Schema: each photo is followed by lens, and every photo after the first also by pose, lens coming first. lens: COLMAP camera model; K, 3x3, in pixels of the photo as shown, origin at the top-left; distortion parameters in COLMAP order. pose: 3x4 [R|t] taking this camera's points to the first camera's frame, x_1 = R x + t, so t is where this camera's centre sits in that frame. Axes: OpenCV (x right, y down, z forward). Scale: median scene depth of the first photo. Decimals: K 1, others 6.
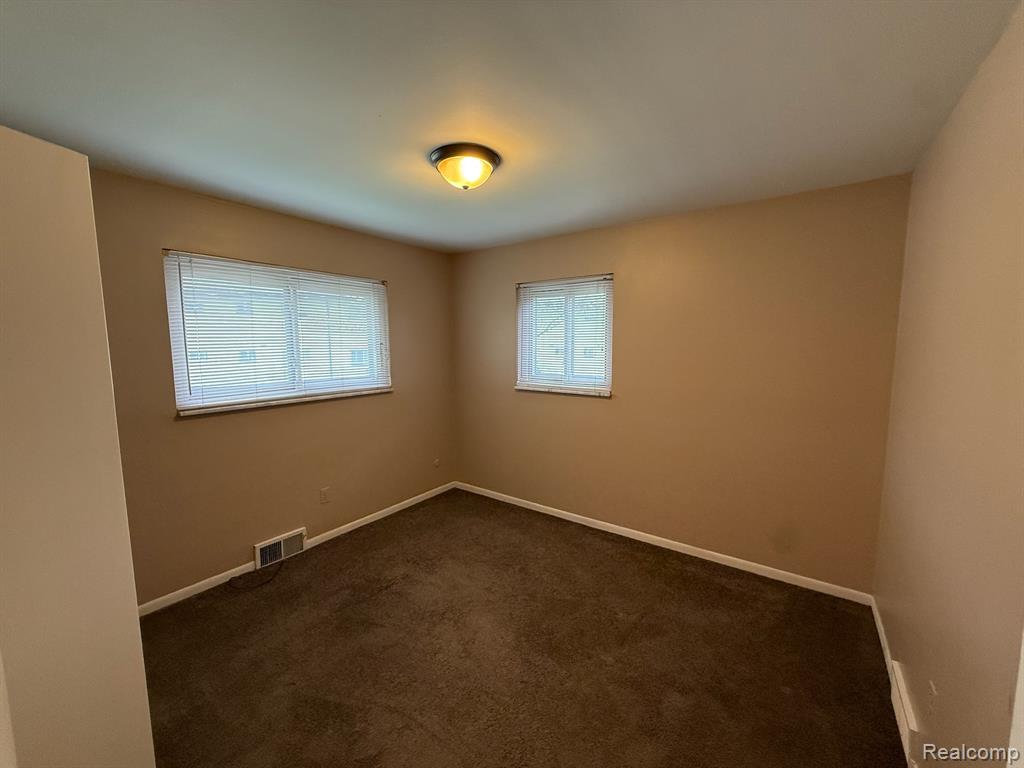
lens RADIAL K [[413.0, 0, 508.1], [0, 413.0, 382.0], [0, 0, 1]] dist [0.014274, -0.000955]
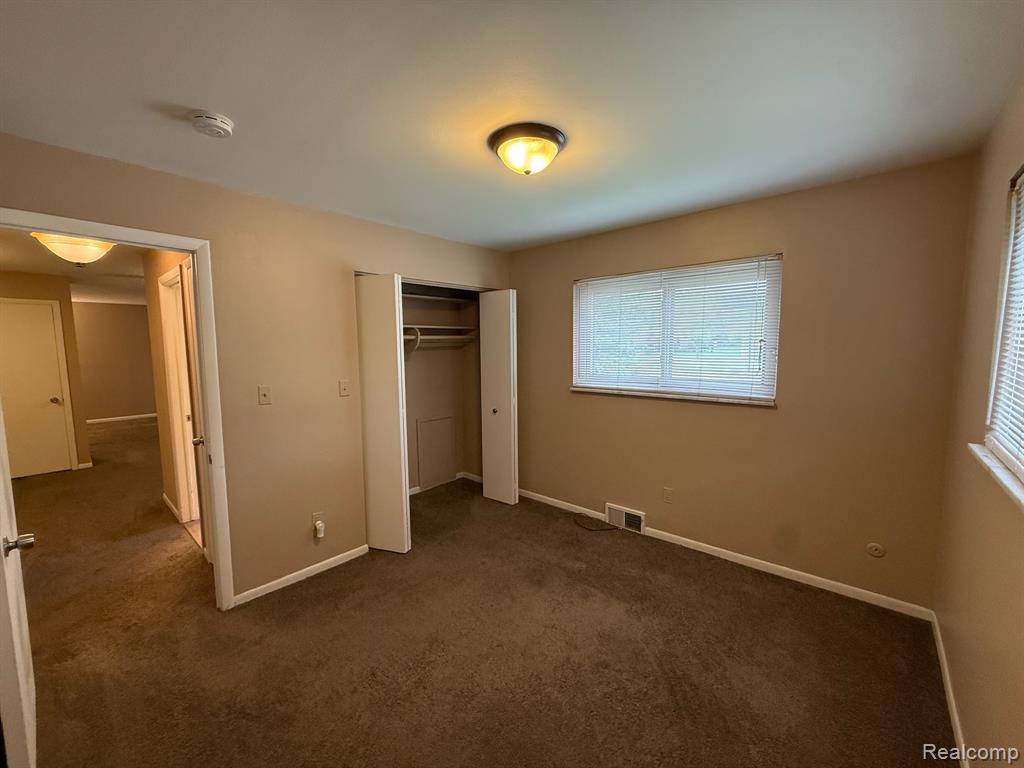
lens RADIAL K [[413.0, 0, 513.8], [0, 413.0, 387.2], [0, 0, 1]] dist [0.014274, -0.000955]
pose [[-0.090348, 0.101457, -0.990729, 0.557840], [-0.089827, 0.989912, 0.109565, -0.058039], [0.991851, 0.098893, -0.080323, 0.710970]]
